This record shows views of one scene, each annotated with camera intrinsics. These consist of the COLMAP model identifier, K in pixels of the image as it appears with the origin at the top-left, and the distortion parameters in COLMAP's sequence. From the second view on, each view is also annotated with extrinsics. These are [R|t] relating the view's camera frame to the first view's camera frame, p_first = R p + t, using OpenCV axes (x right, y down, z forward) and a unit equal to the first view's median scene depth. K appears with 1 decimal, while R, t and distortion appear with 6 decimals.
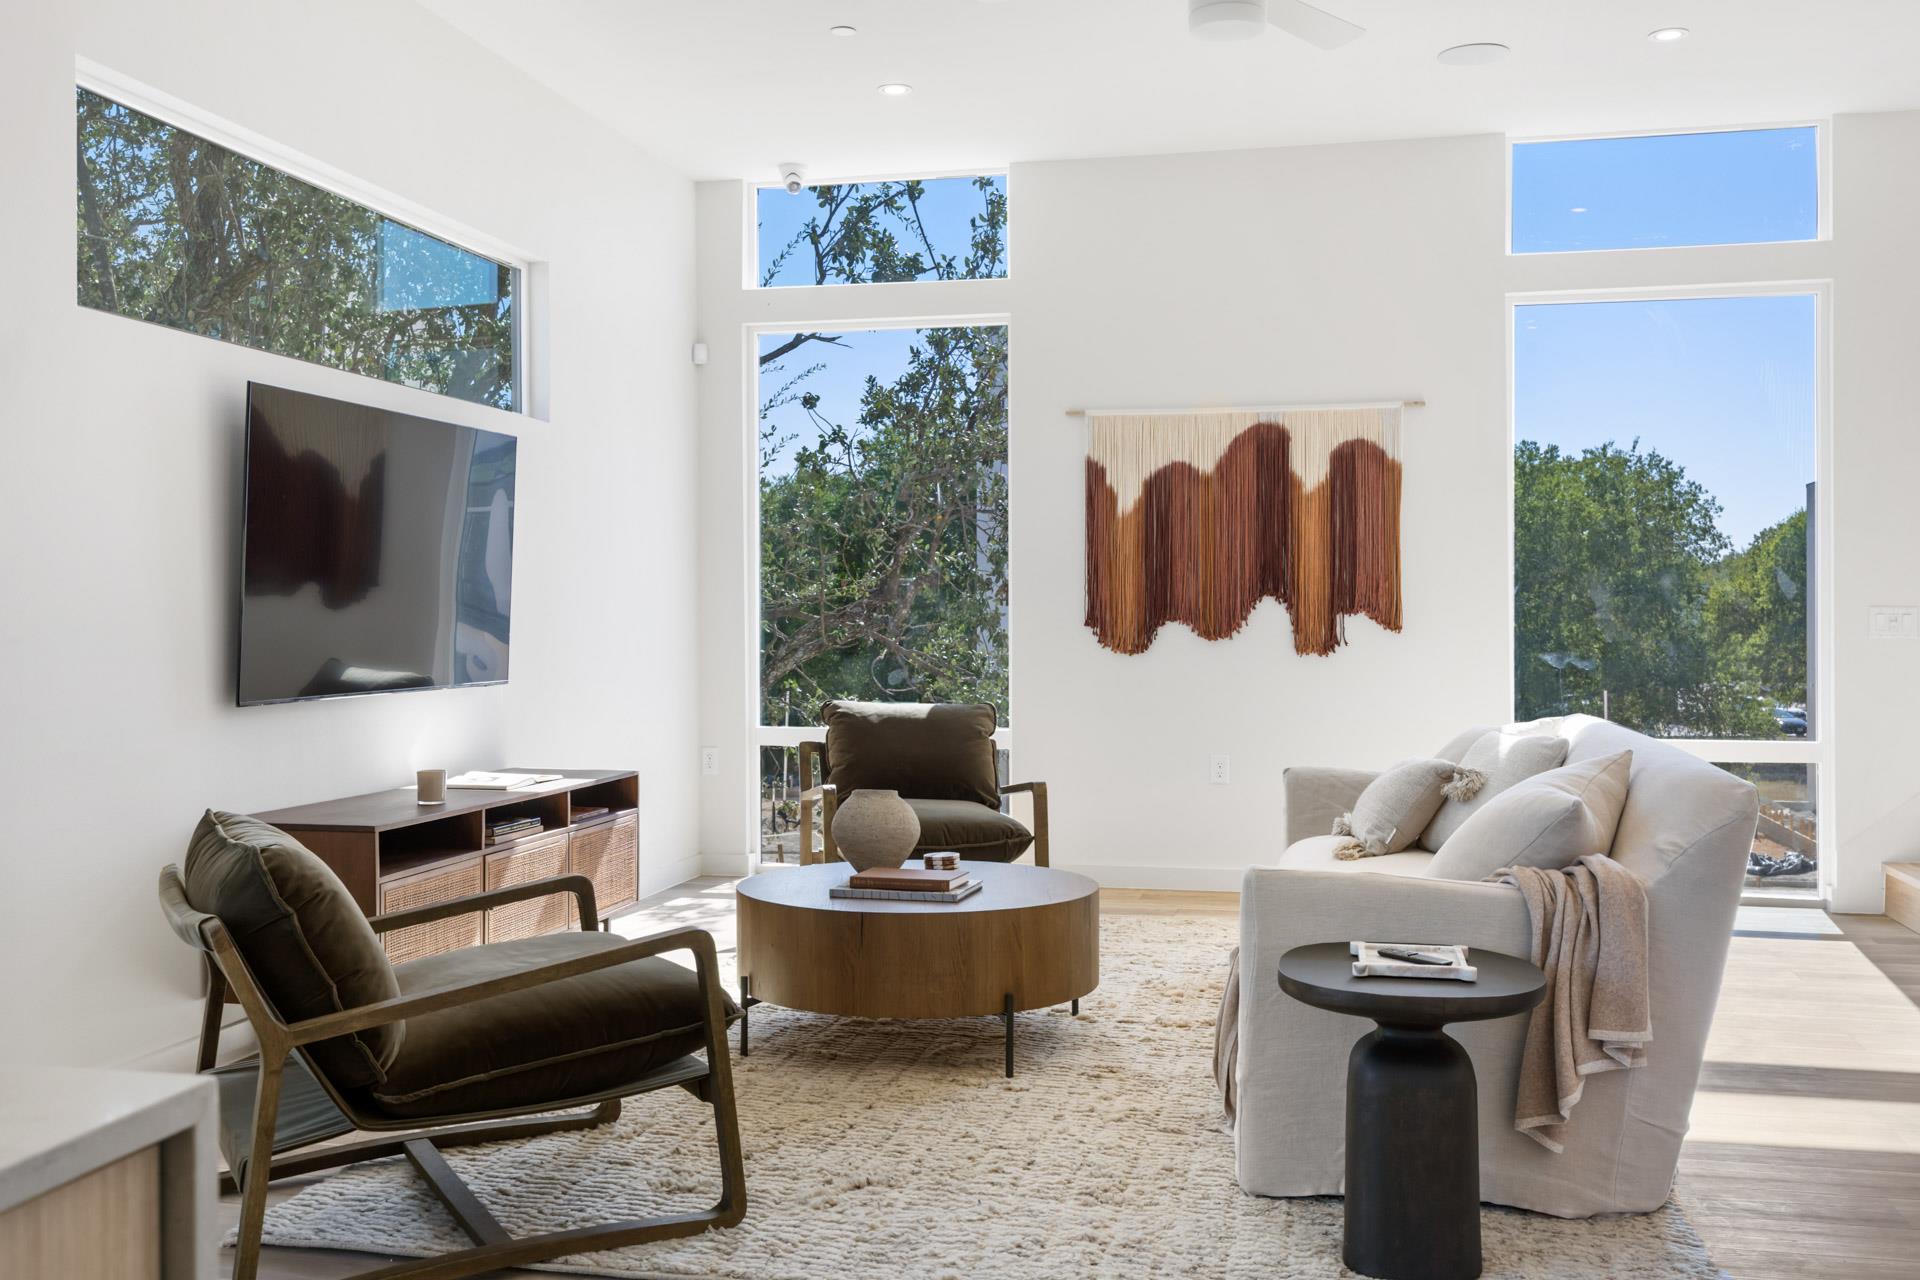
lens RADIAL K [[1746.2, 0, 965.0], [0, 1746.2, 632.5], [0, 0, 1]] dist [-0.027205, 0.000000]
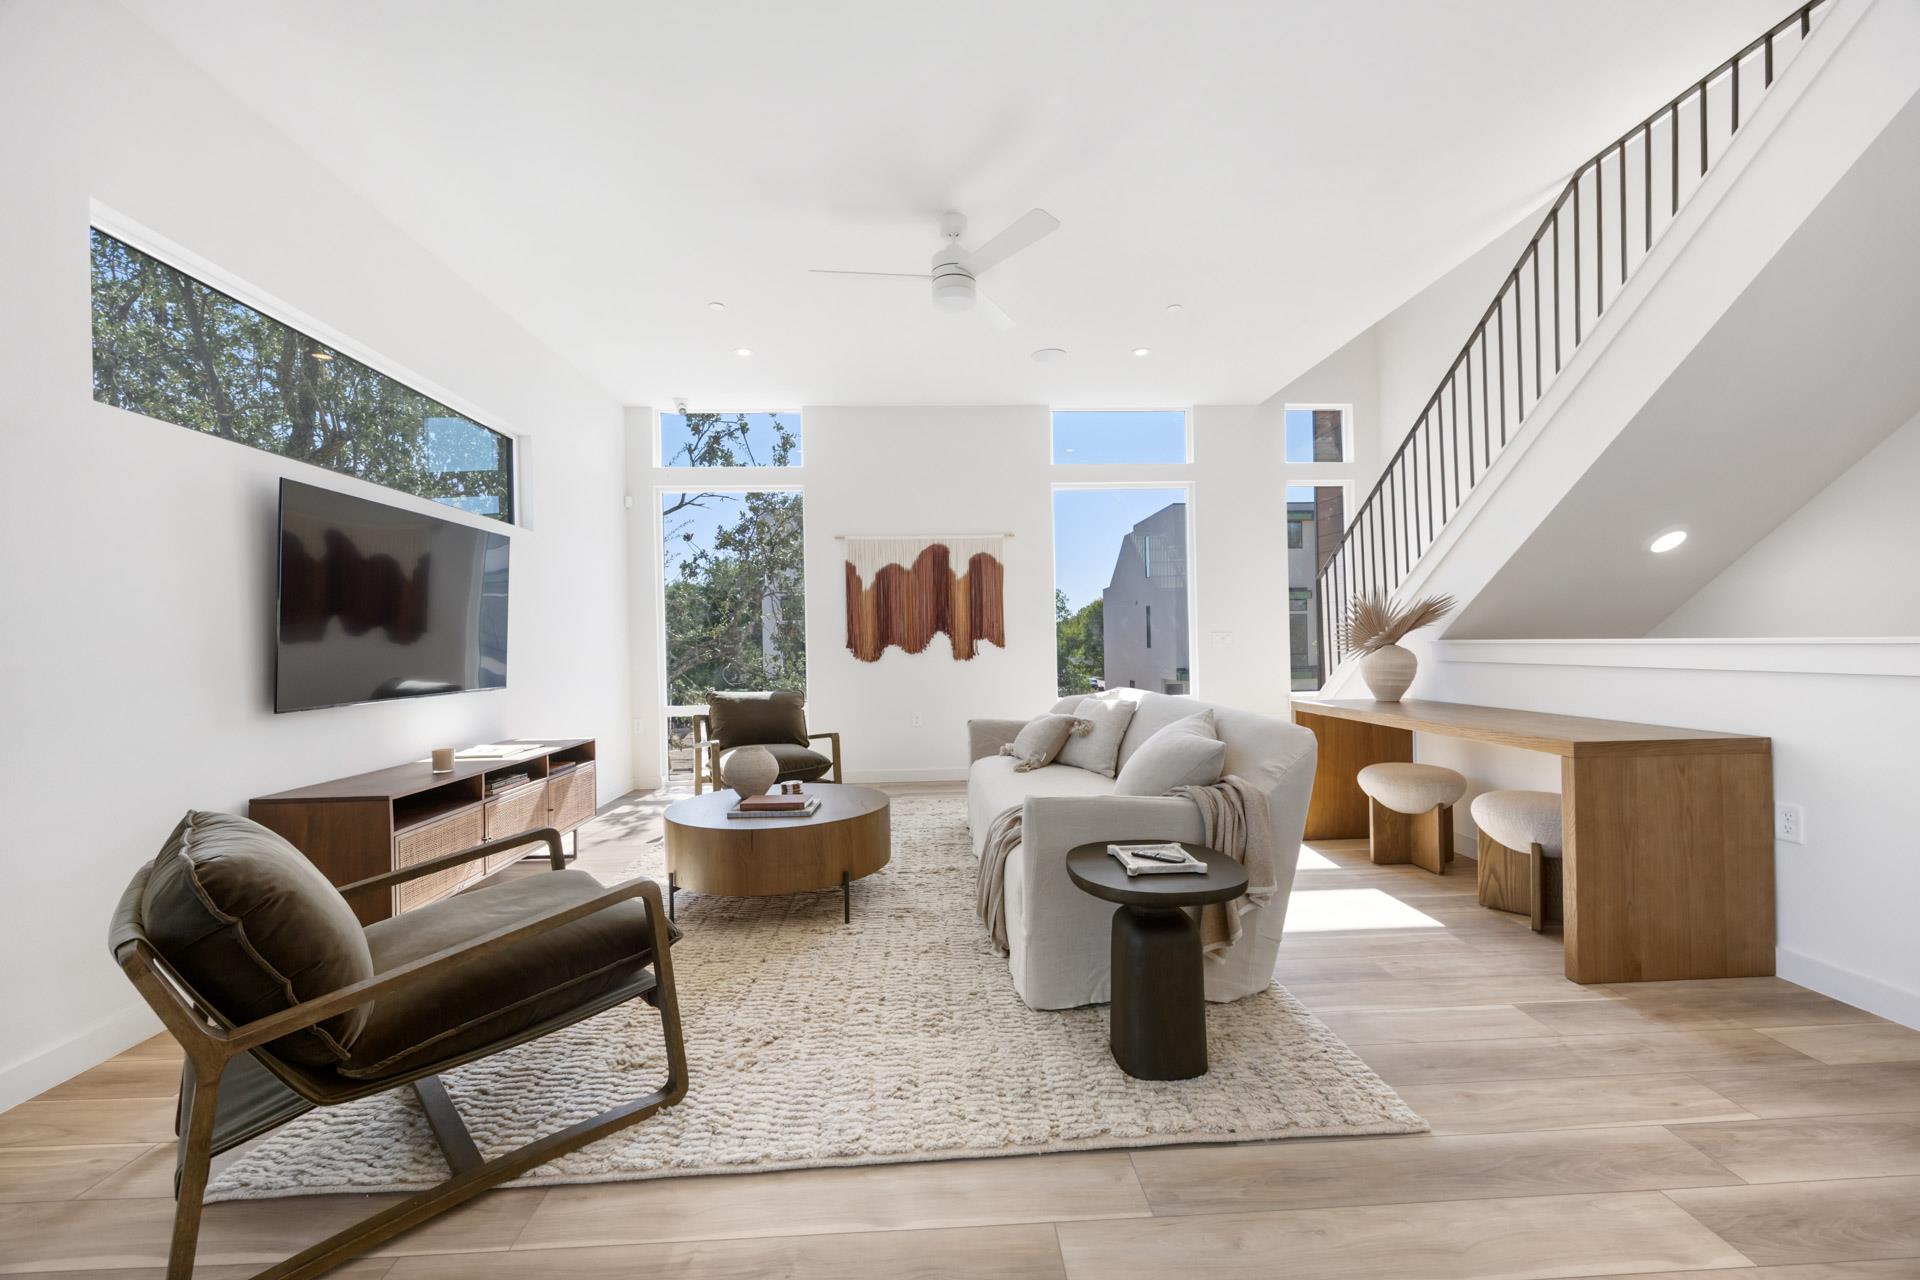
lens RADIAL K [[742.9, 0, 958.9], [0, 742.9, 646.8], [0, 0, 1]] dist [-0.007091, 0.000752]
pose [[0.963243, -0.017423, 0.268065, -0.049445], [0.019706, 0.999789, -0.005827, 0.003419], [-0.267907, 0.010895, 0.963383, 0.272361]]
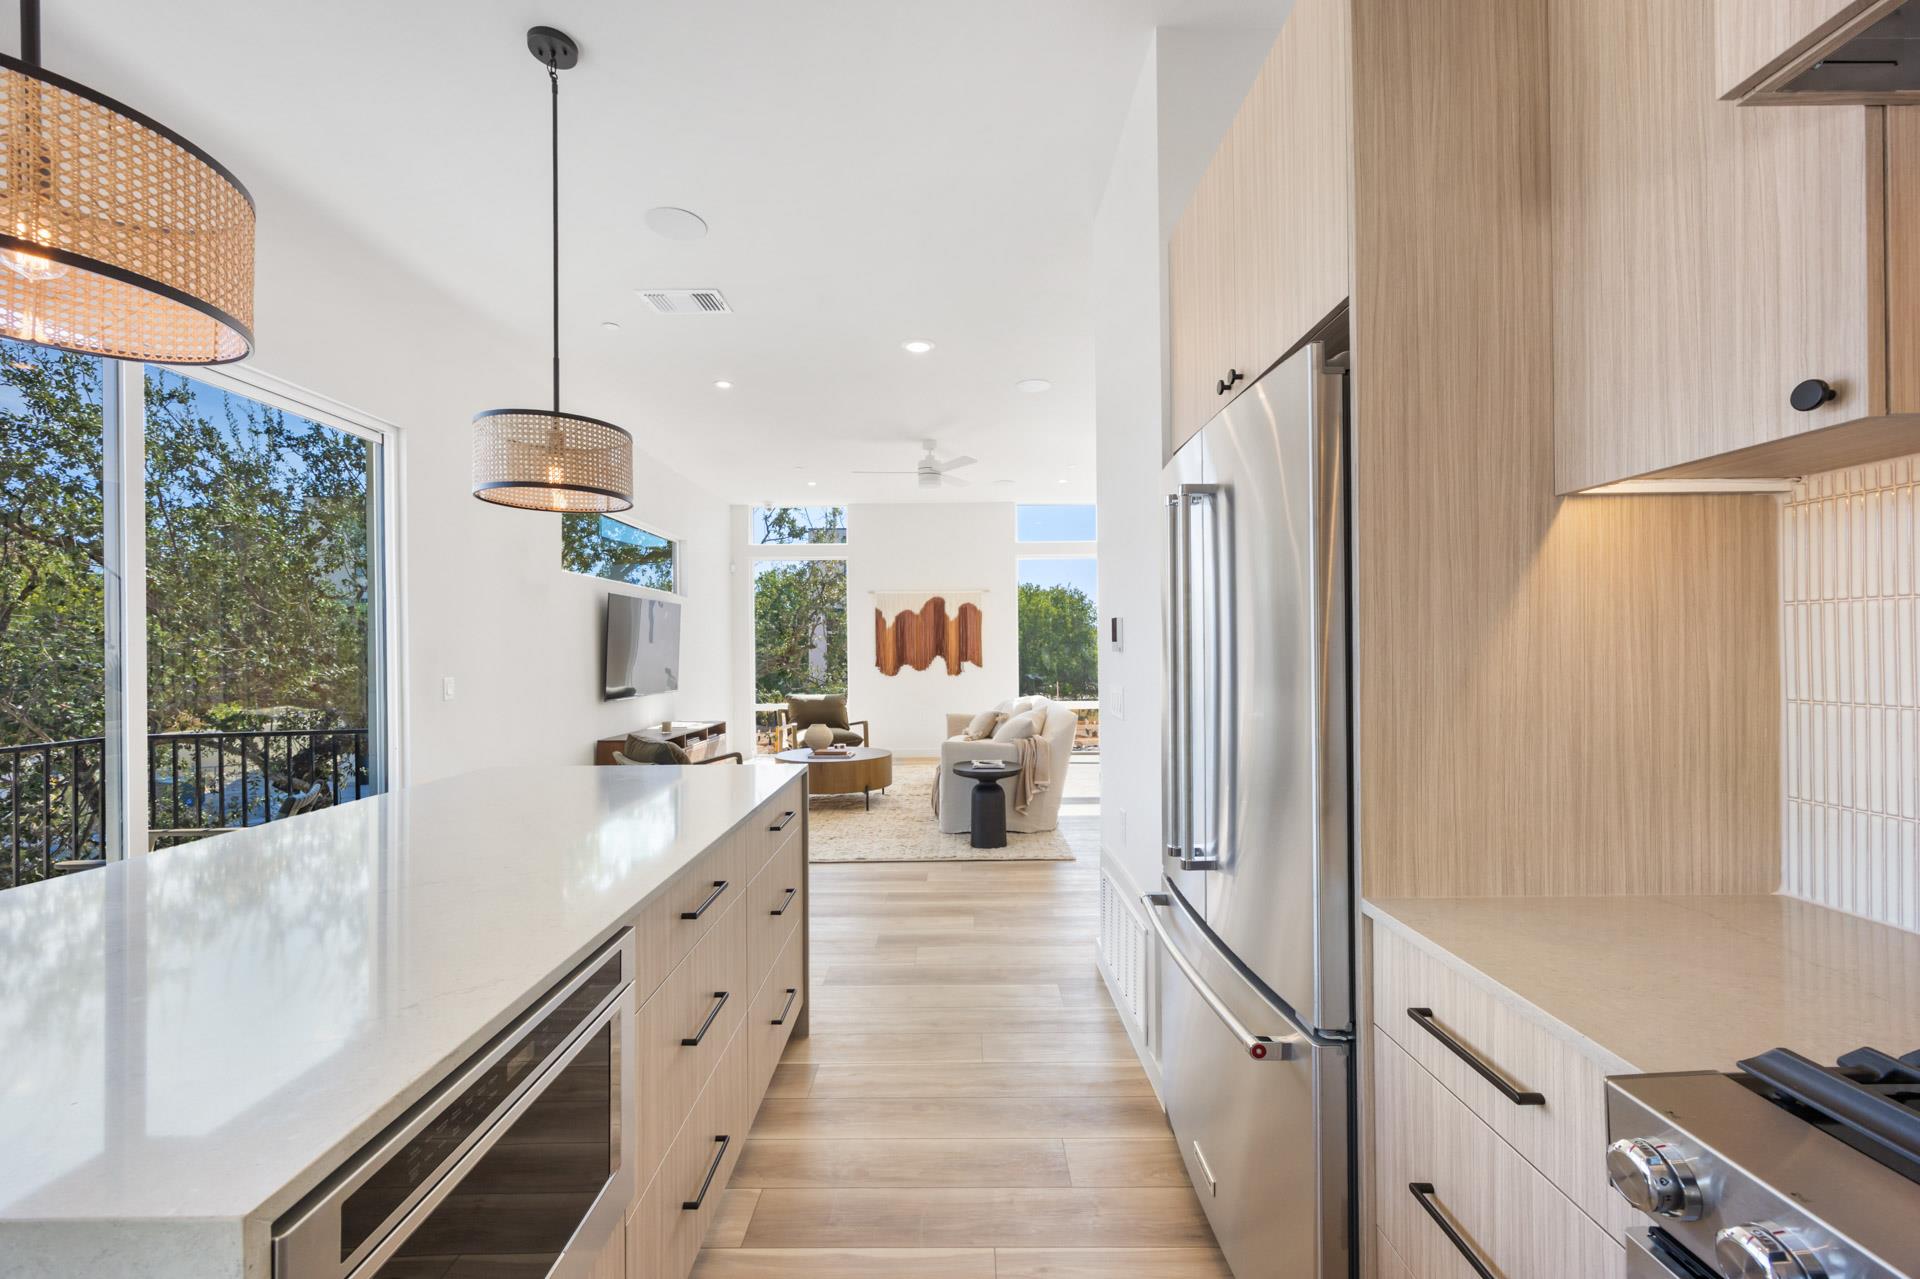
lens RADIAL K [[742.9, 0, 967.3], [0, 742.9, 646.2], [0, 0, 1]] dist [-0.007091, 0.000752]
pose [[0.974023, -0.004976, 0.226393, -0.094279], [0.008852, 0.999831, -0.016111, -0.025081], [-0.226274, 0.017697, 0.973903, -0.353645]]
